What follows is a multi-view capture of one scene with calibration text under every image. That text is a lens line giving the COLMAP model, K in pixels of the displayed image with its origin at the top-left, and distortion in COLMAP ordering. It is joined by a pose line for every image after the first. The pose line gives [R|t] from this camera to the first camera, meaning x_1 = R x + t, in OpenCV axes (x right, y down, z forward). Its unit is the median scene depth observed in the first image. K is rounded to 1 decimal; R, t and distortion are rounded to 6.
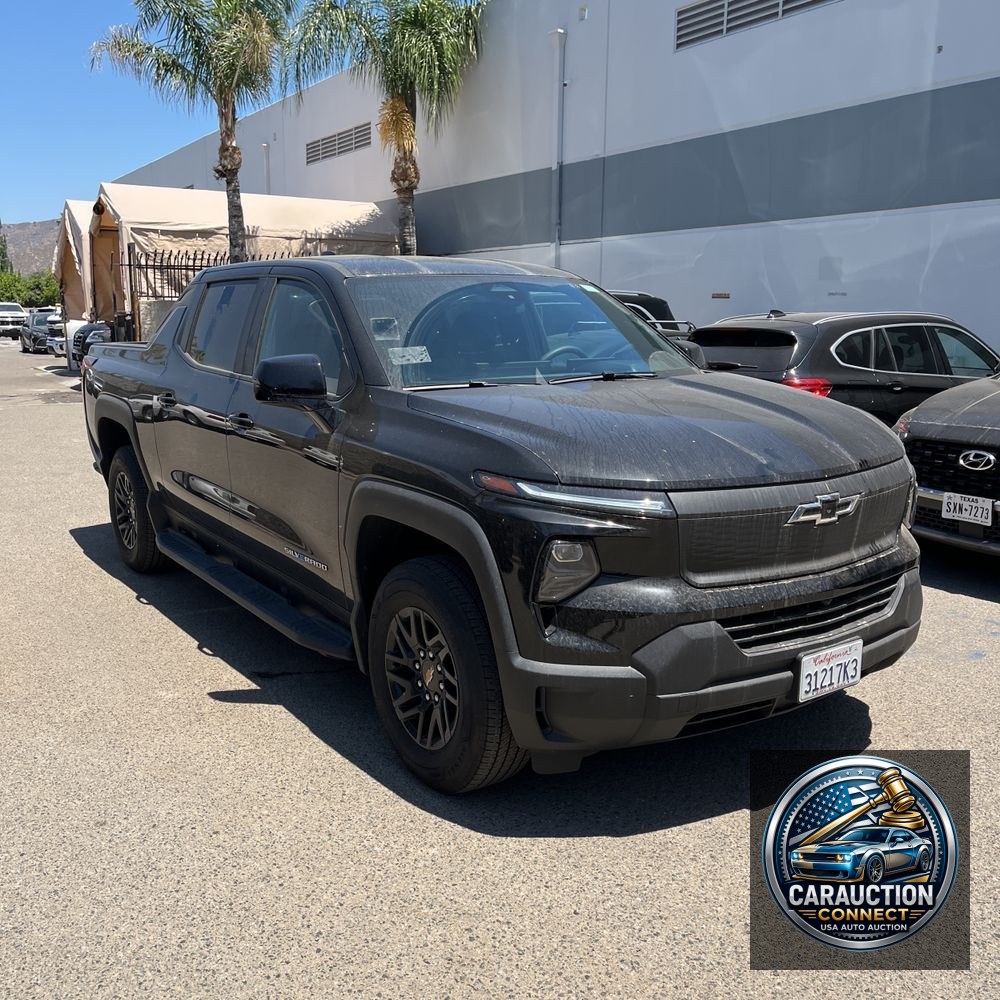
lens RADIAL K [[1055.0, 0, 502.4], [0, 1055.0, 471.4], [0, 0, 1]] dist [0.058362, -0.053619]
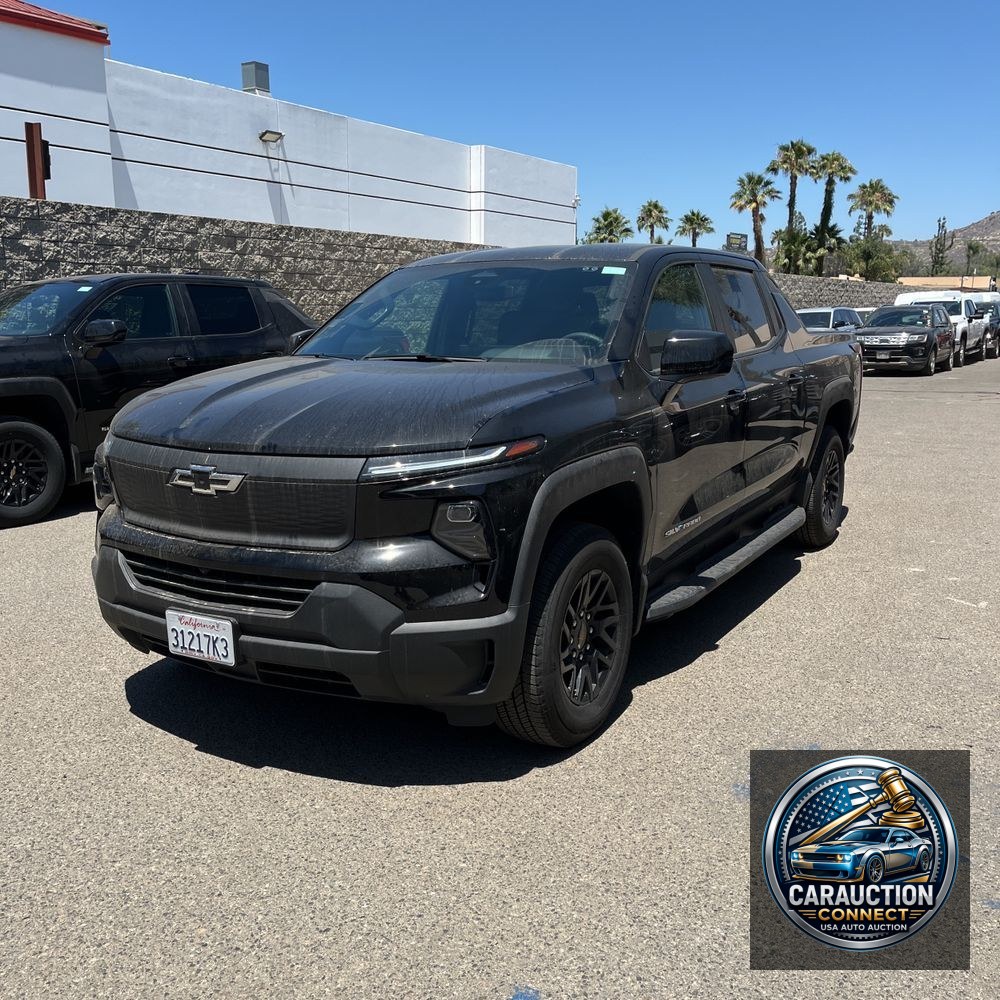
lens RADIAL K [[1055.0, 0, 502.4], [0, 1055.0, 471.4], [0, 0, 1]] dist [0.058362, -0.053619]
pose [[0.400826, 0.142340, -0.905029, 1.309469], [-0.144199, 0.985346, 0.091108, -0.105185], [0.904735, 0.093986, 0.415478, 0.807811]]
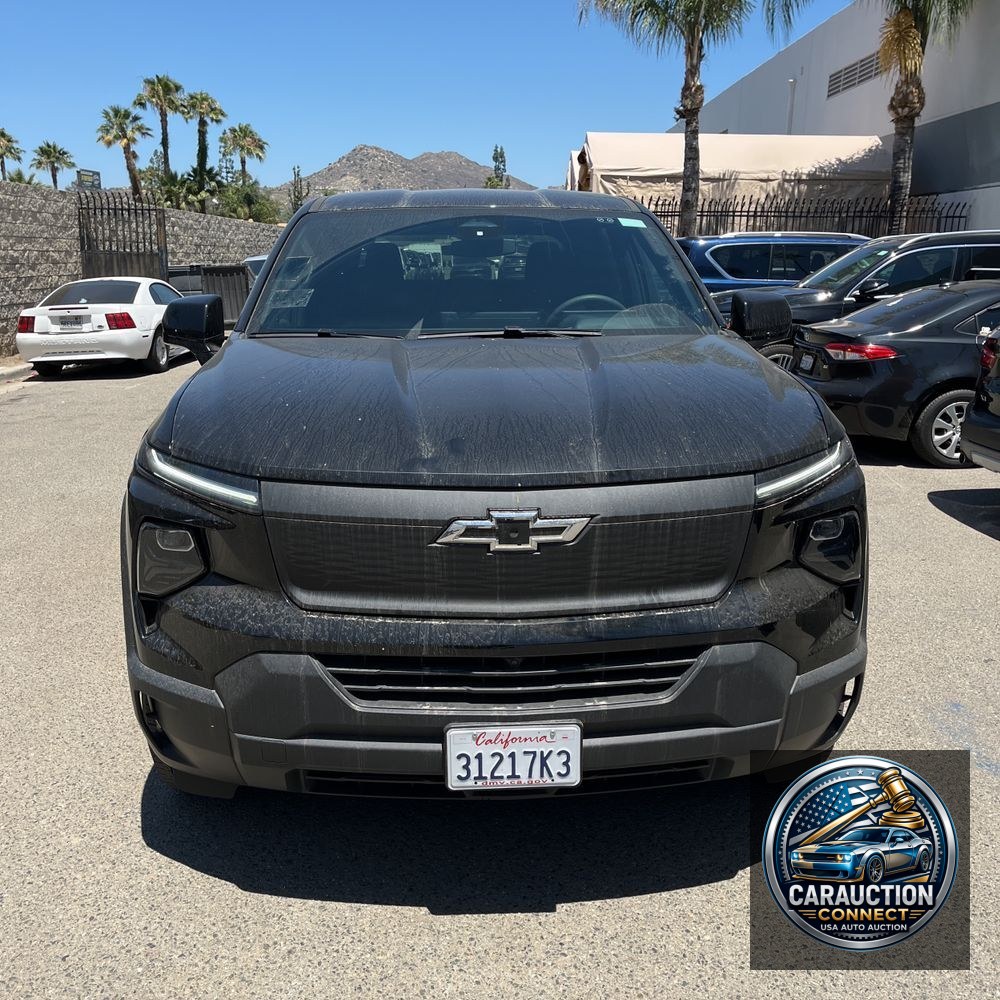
lens RADIAL K [[1055.0, 0, 502.4], [0, 1055.0, 471.4], [0, 0, 1]] dist [0.058362, -0.053619]
pose [[0.846384, 0.113006, -0.520446, 0.638501], [-0.088778, 0.993493, 0.071343, -0.051950], [0.525122, -0.014179, 0.850909, 0.388021]]
